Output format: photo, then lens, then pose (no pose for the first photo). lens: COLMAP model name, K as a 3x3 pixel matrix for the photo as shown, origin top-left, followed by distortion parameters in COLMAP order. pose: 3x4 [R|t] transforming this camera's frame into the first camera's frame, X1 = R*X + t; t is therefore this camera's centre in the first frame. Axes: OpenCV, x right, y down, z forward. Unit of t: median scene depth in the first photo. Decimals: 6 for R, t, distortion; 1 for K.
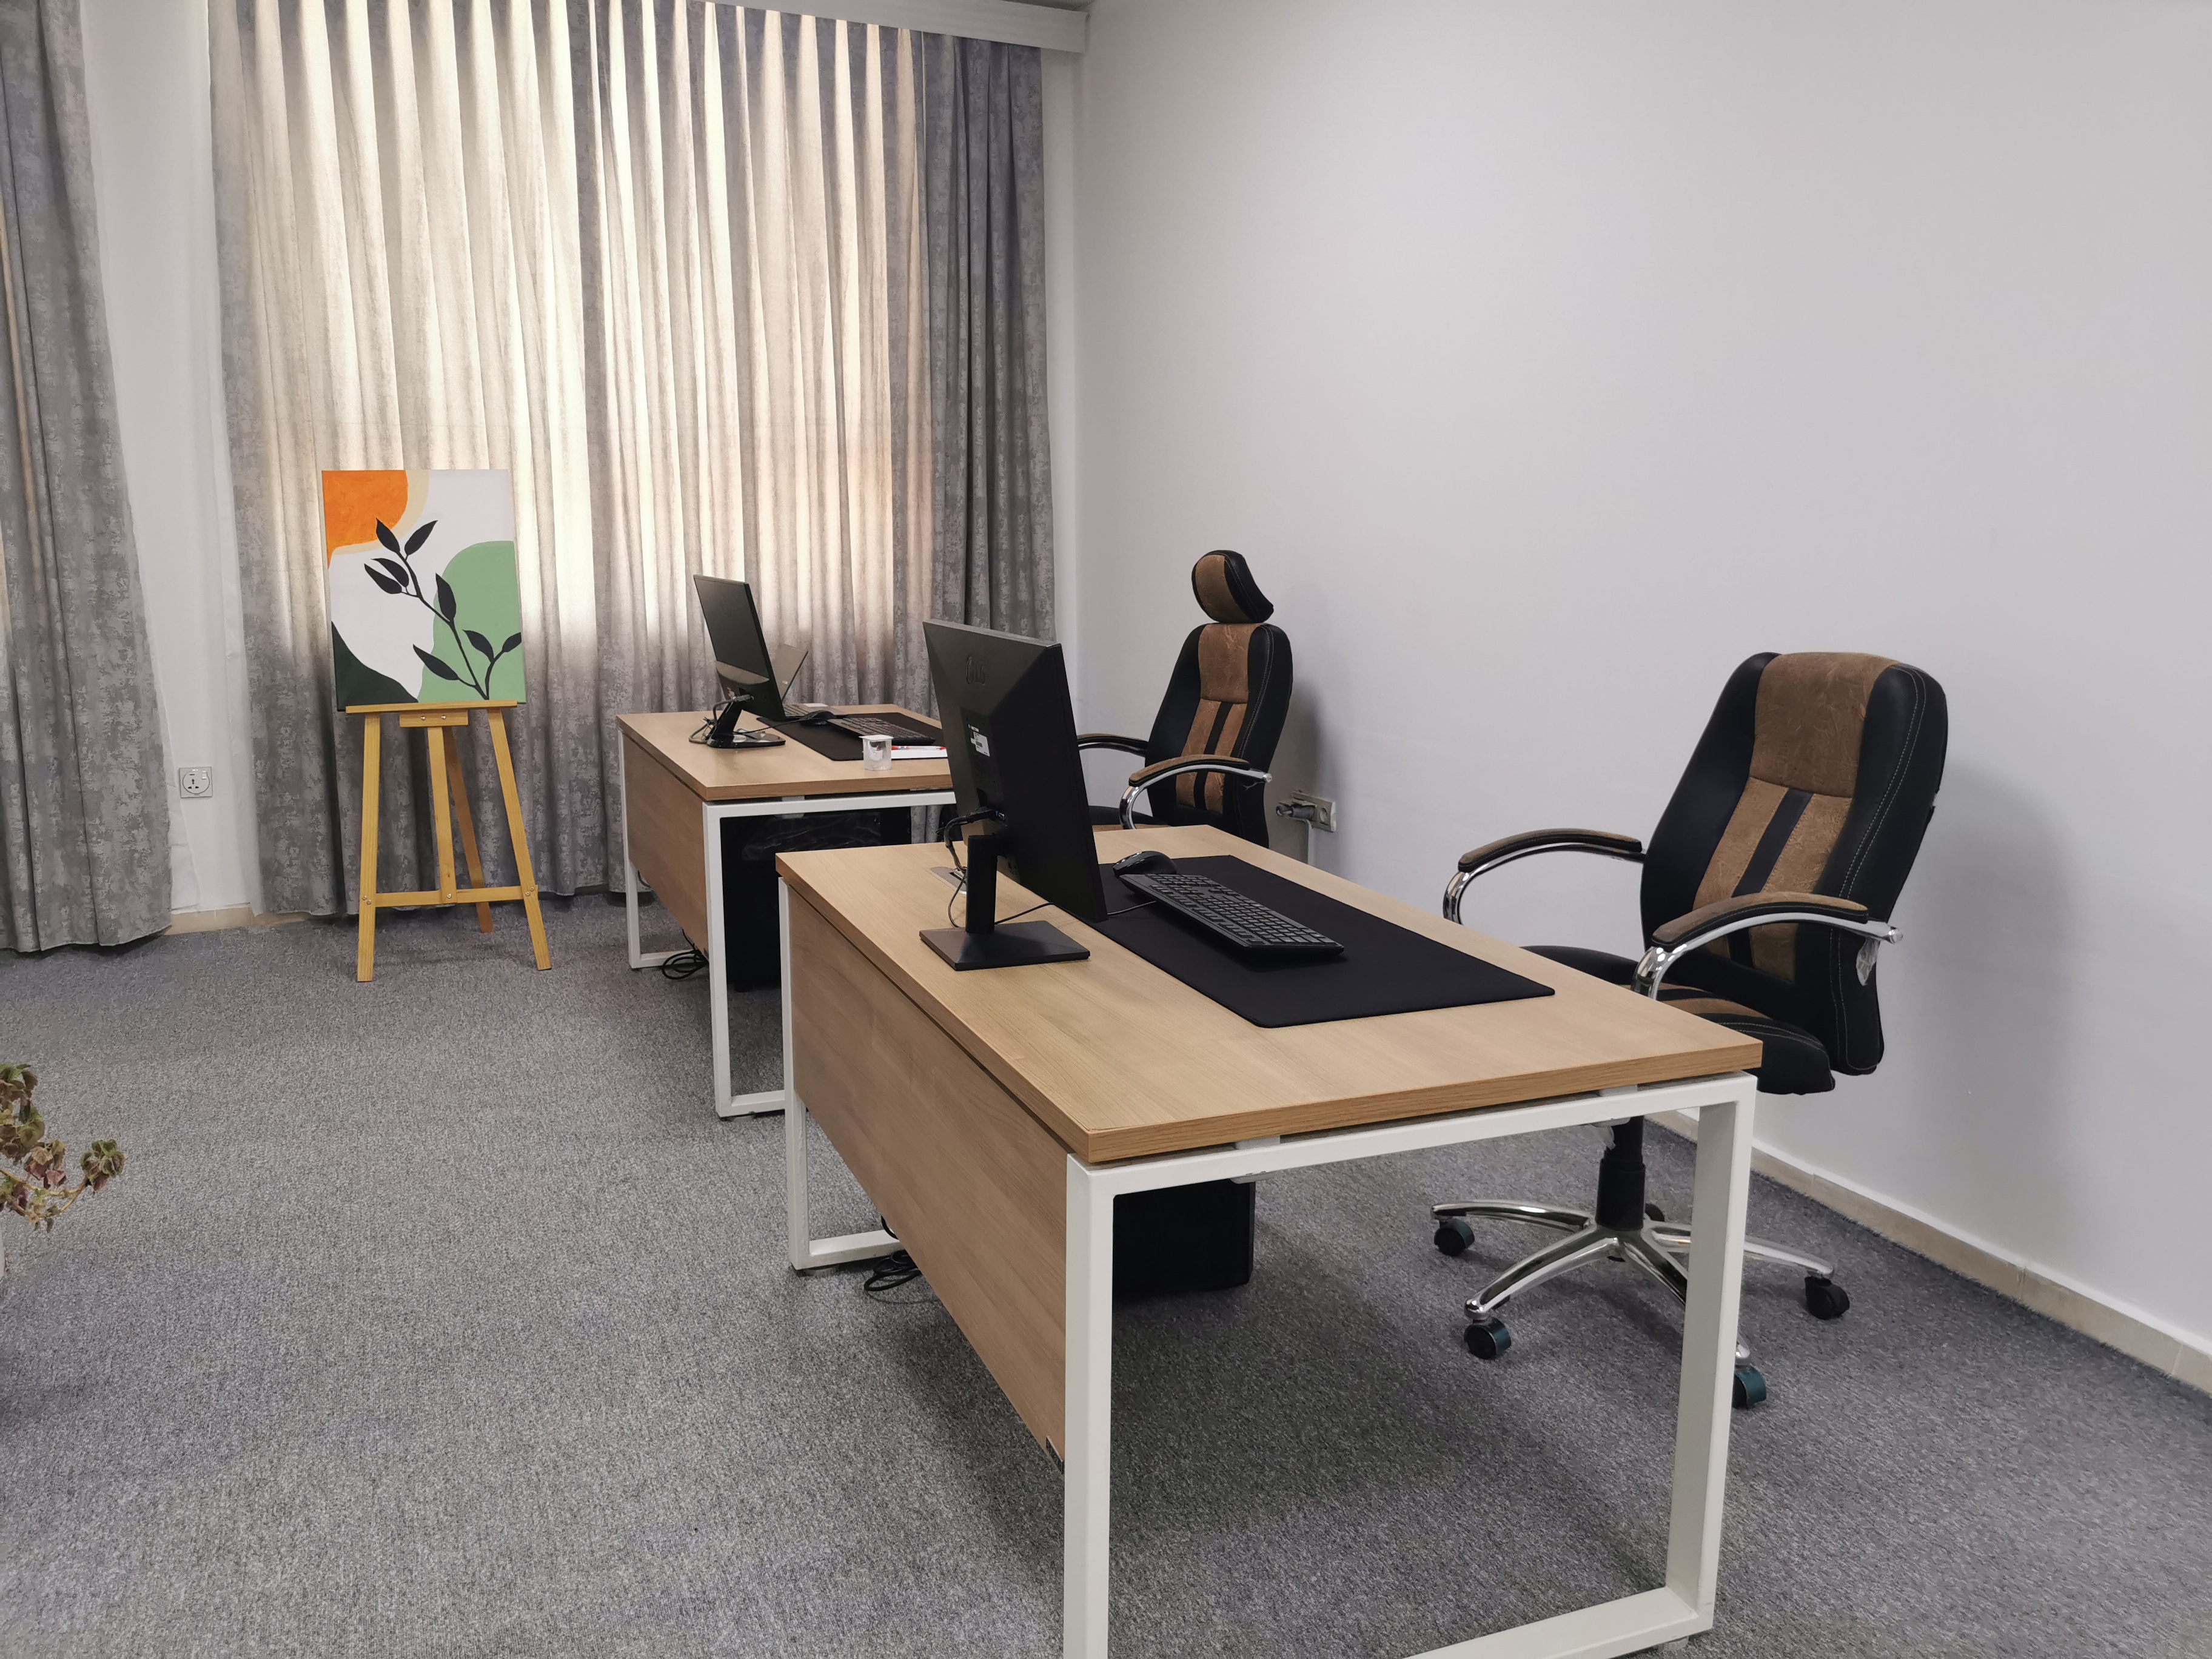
lens RADIAL K [[1730.3, 0, 1109.9], [0, 1730.3, 831.1], [0, 0, 1]] dist [0.071033, -0.111826]
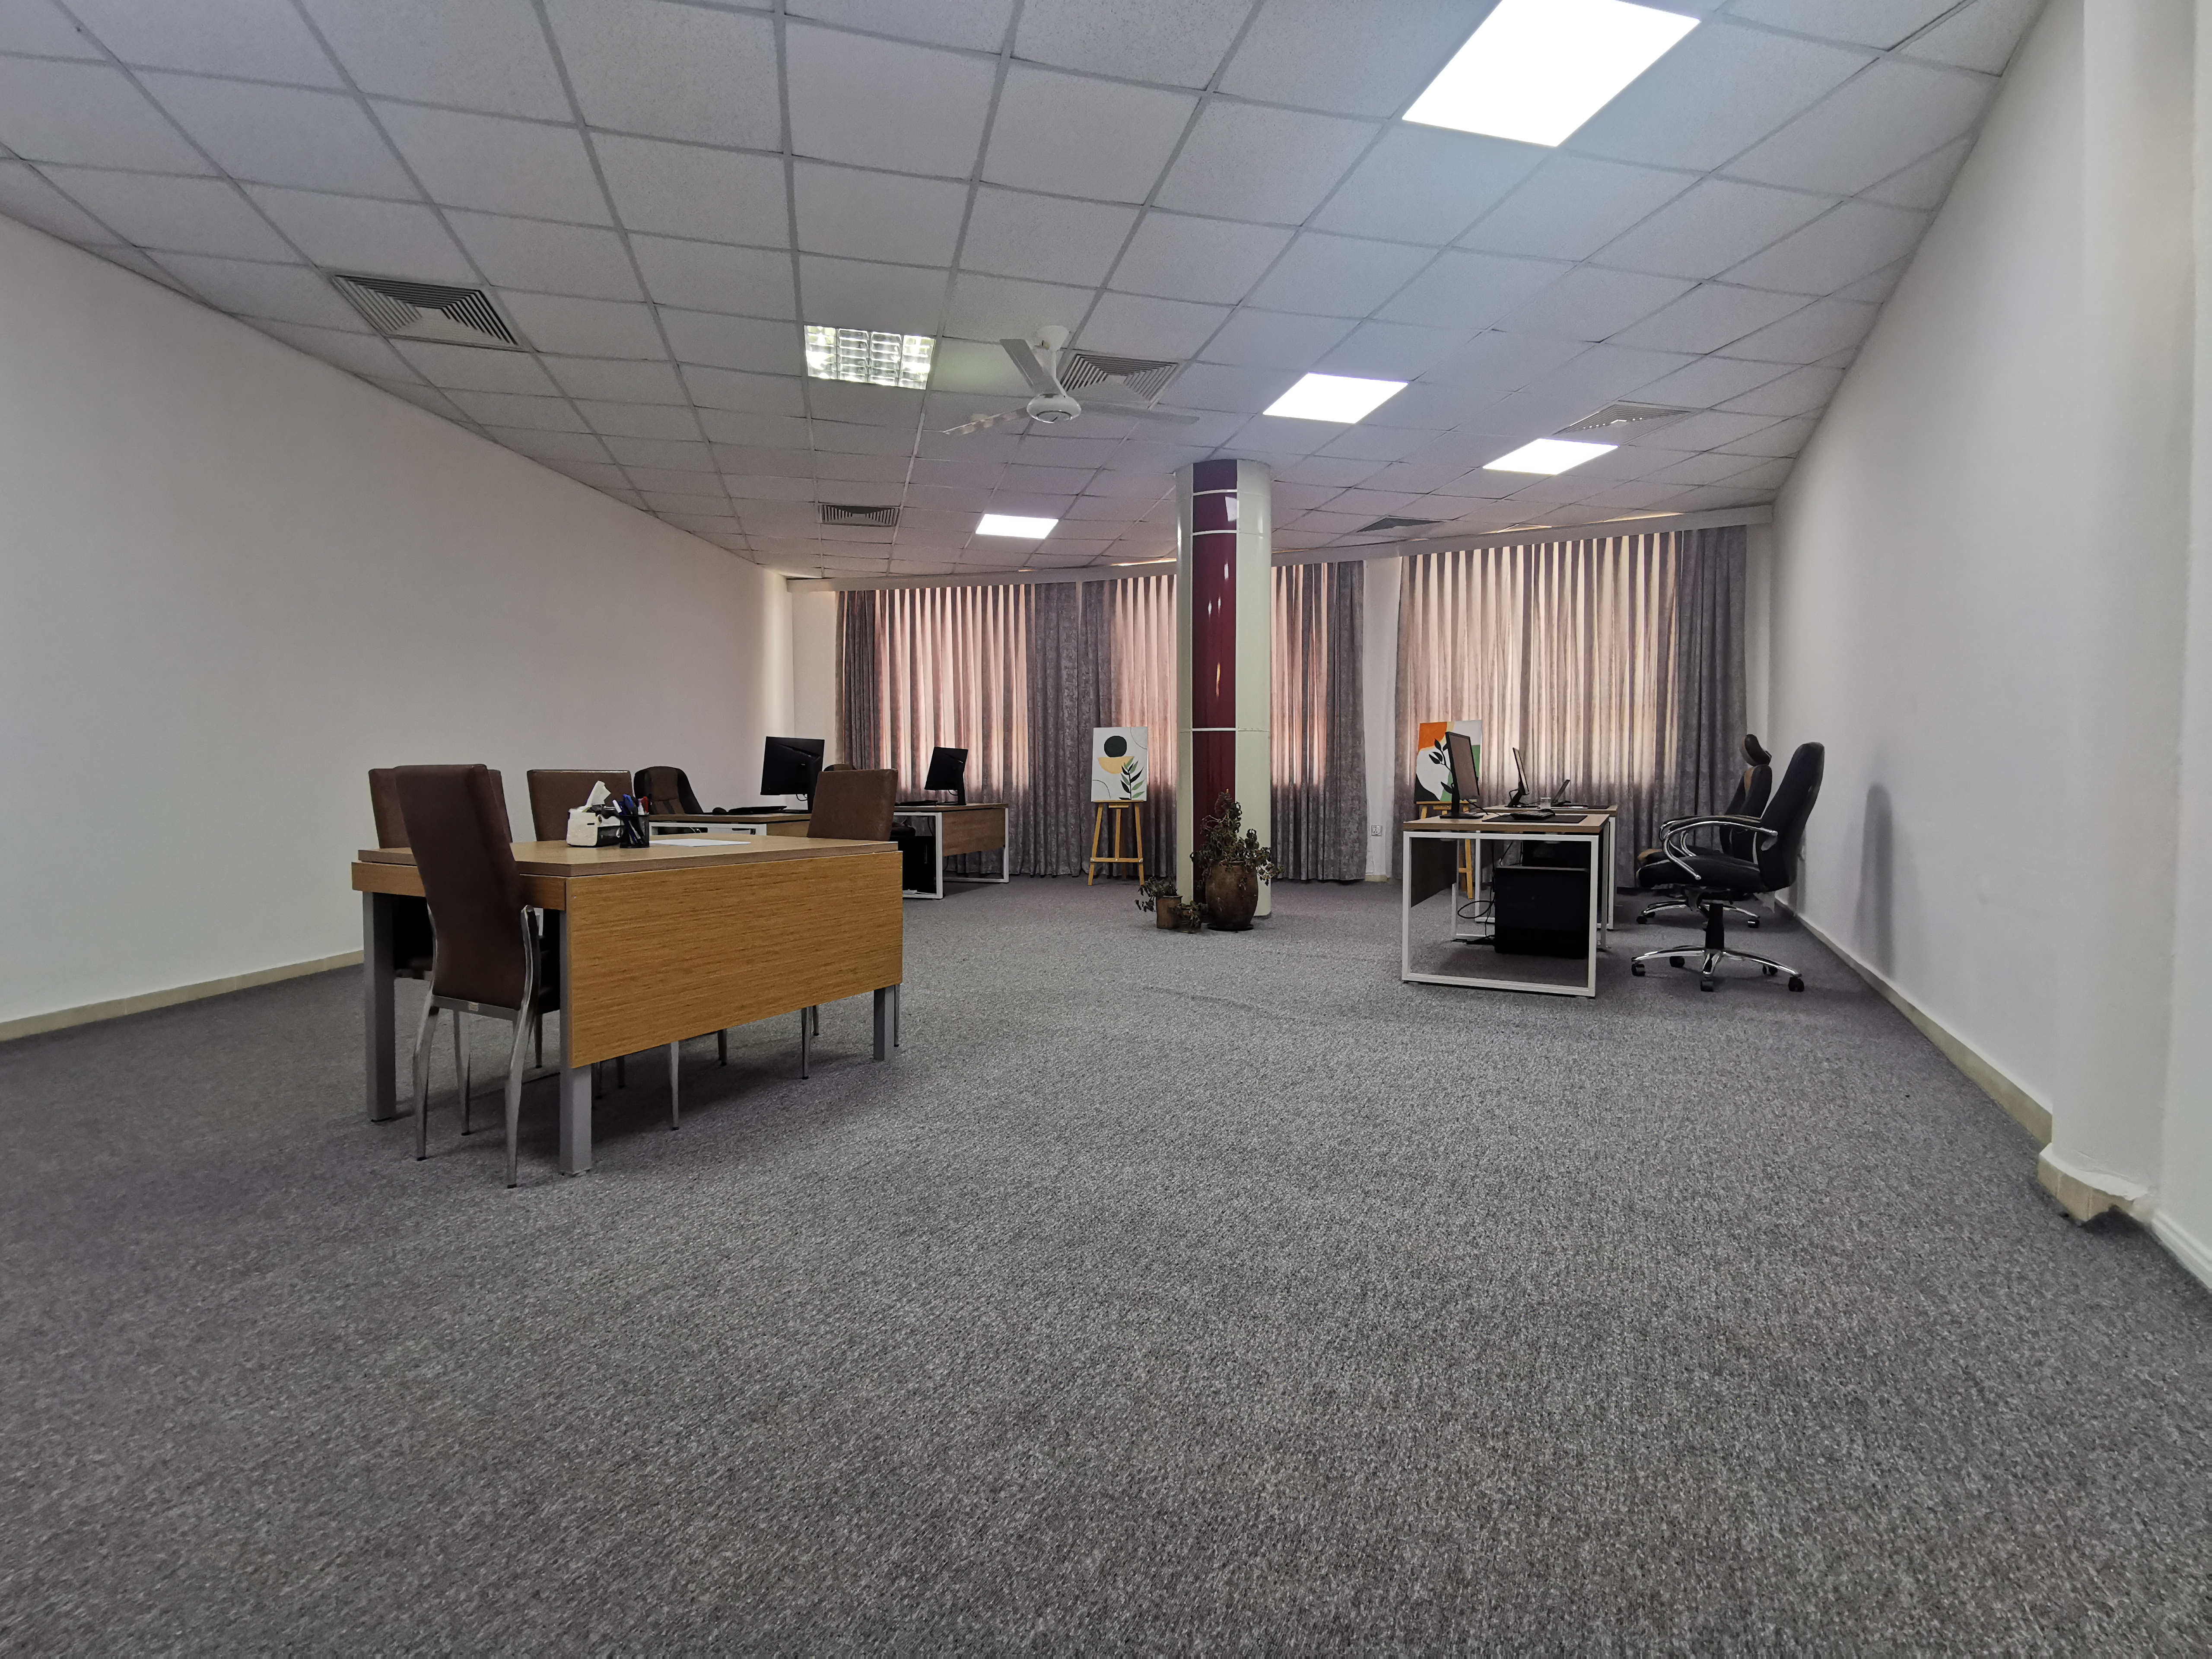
lens RADIAL K [[1036.5, 0, 1102.7], [0, 1036.5, 815.0], [0, 0, 1]] dist [0.005370, 0.004916]
pose [[0.638751, 0.016641, -0.769234, 0.534253], [-0.133088, 0.987086, -0.089158, 0.166520], [0.757816, 0.159325, 0.632716, -0.464267]]
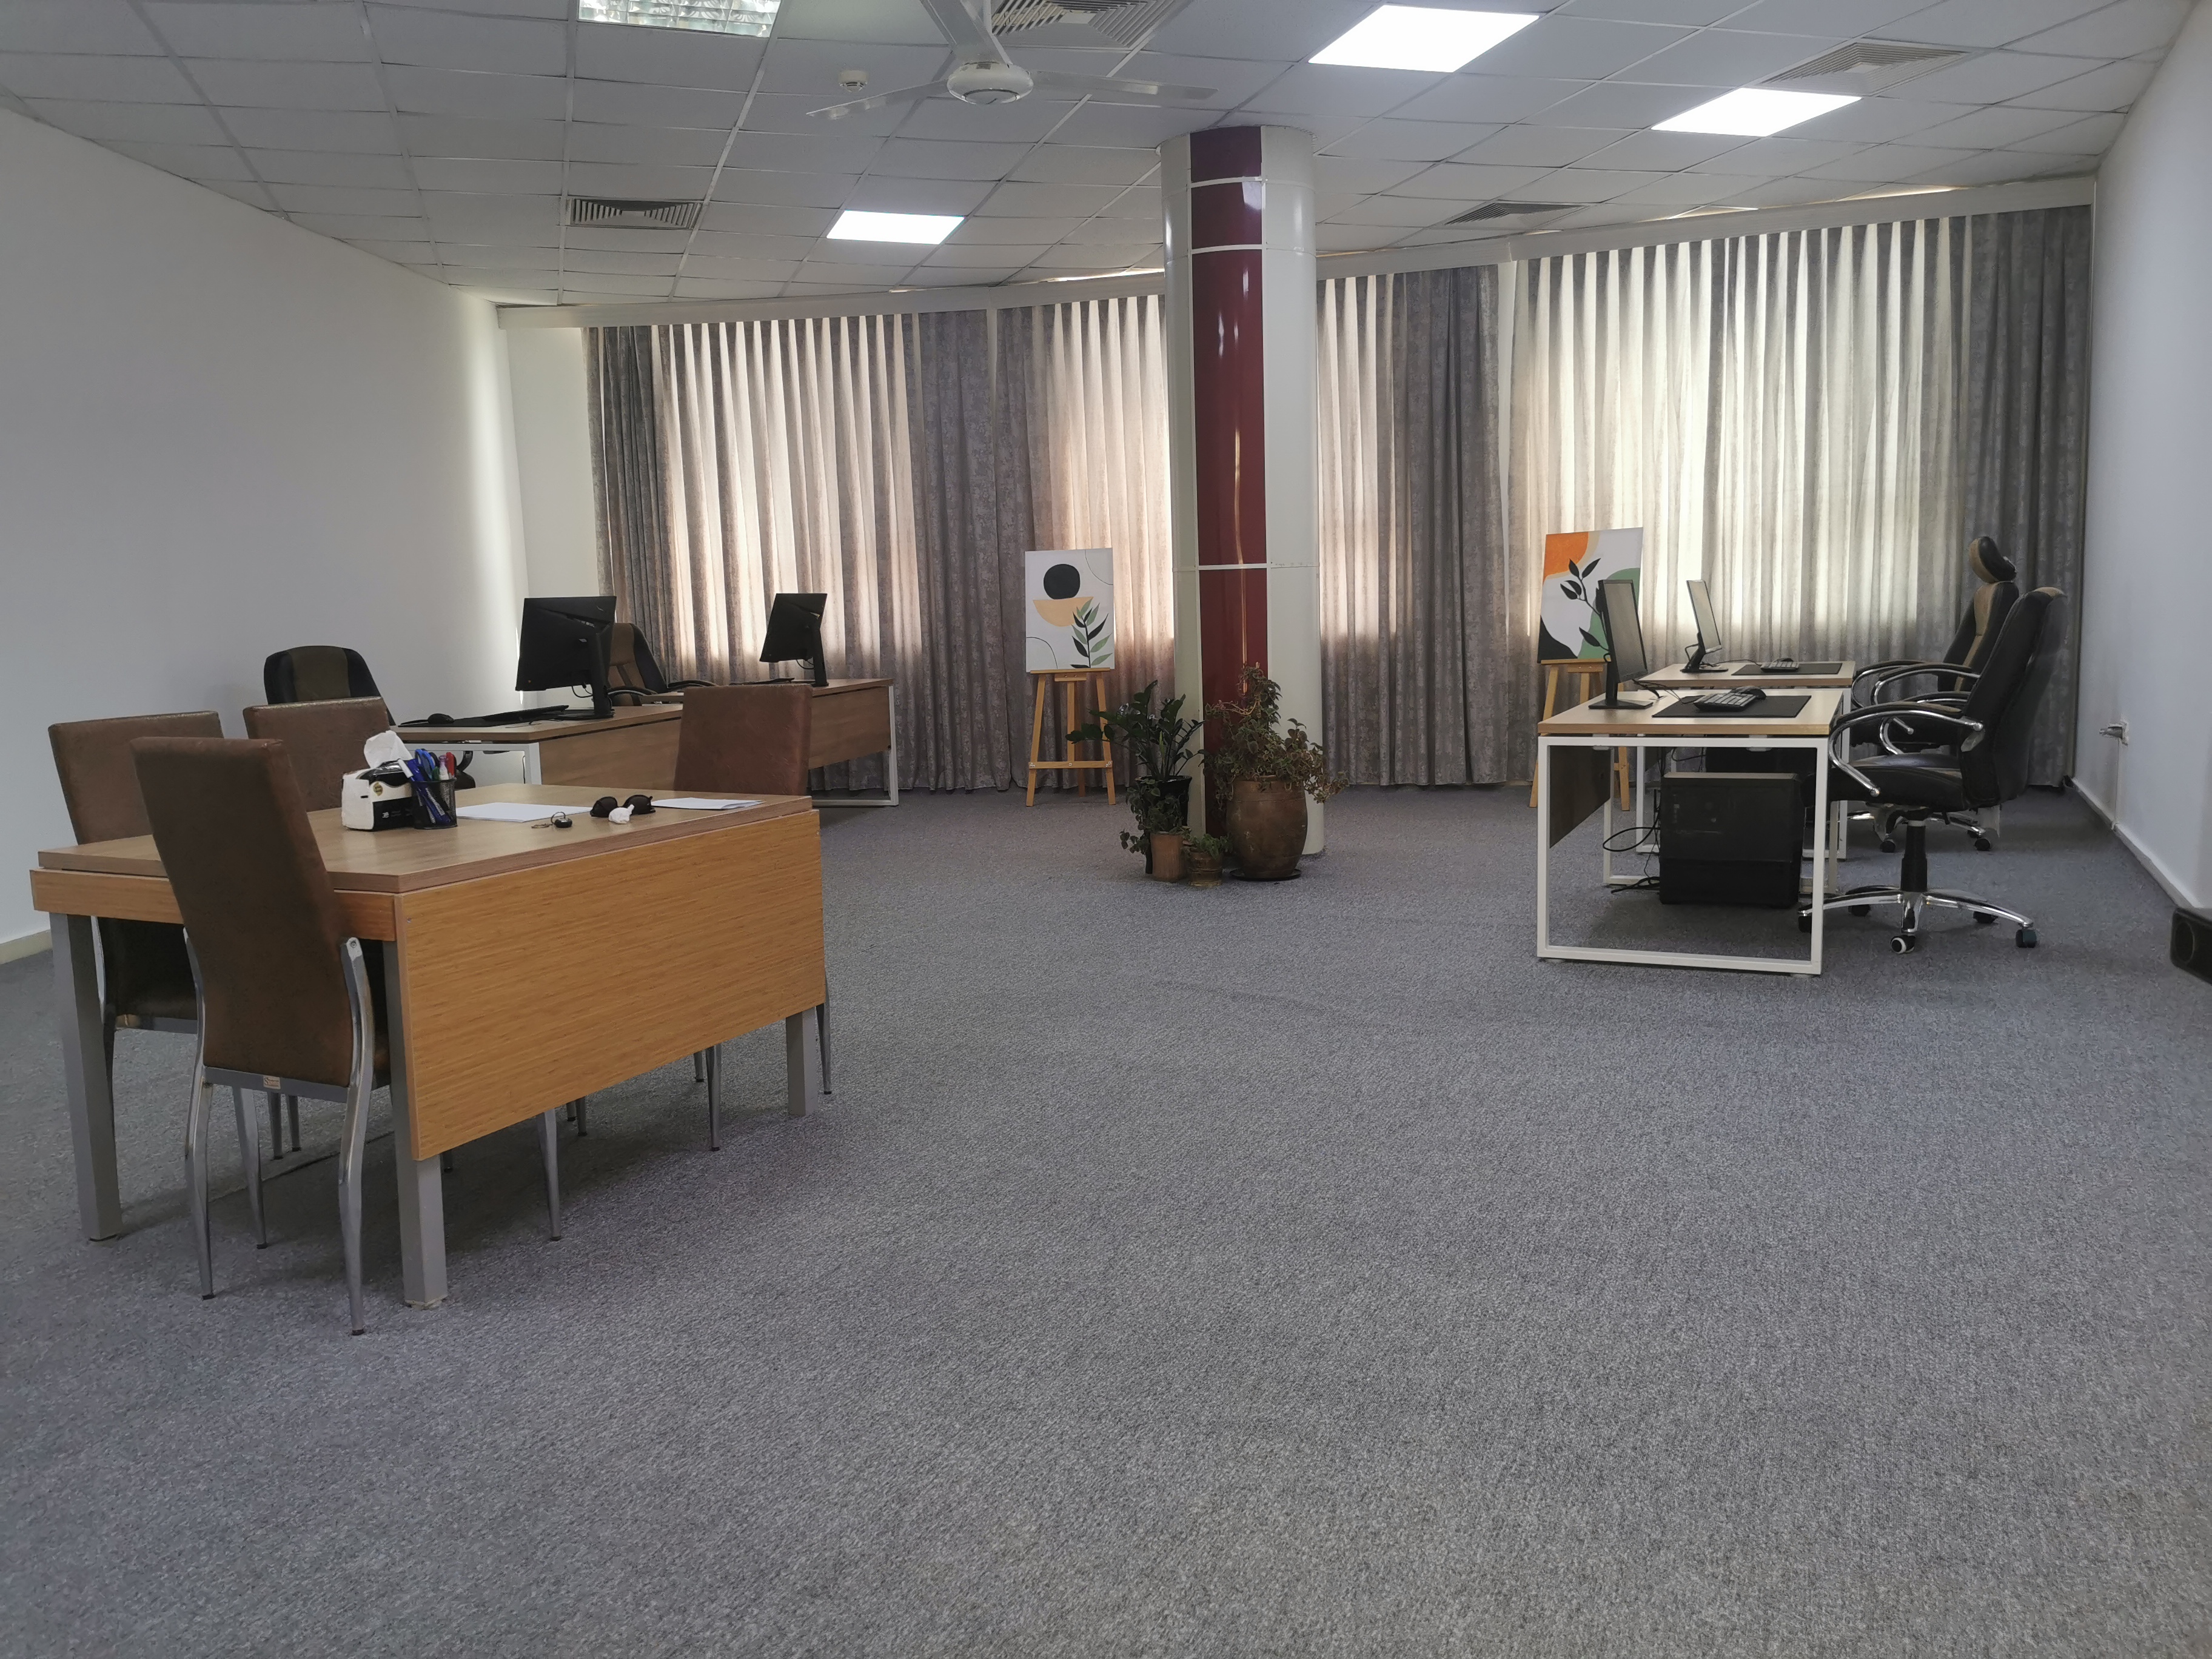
lens RADIAL K [[1730.3, 0, 1094.6], [0, 1730.3, 817.3], [0, 0, 1]] dist [0.071033, -0.111826]
pose [[0.680041, 0.065681, -0.730226, 0.571611], [-0.099076, 0.995076, -0.002763, 0.139920], [0.726449, 0.074227, 0.683200, -0.565291]]
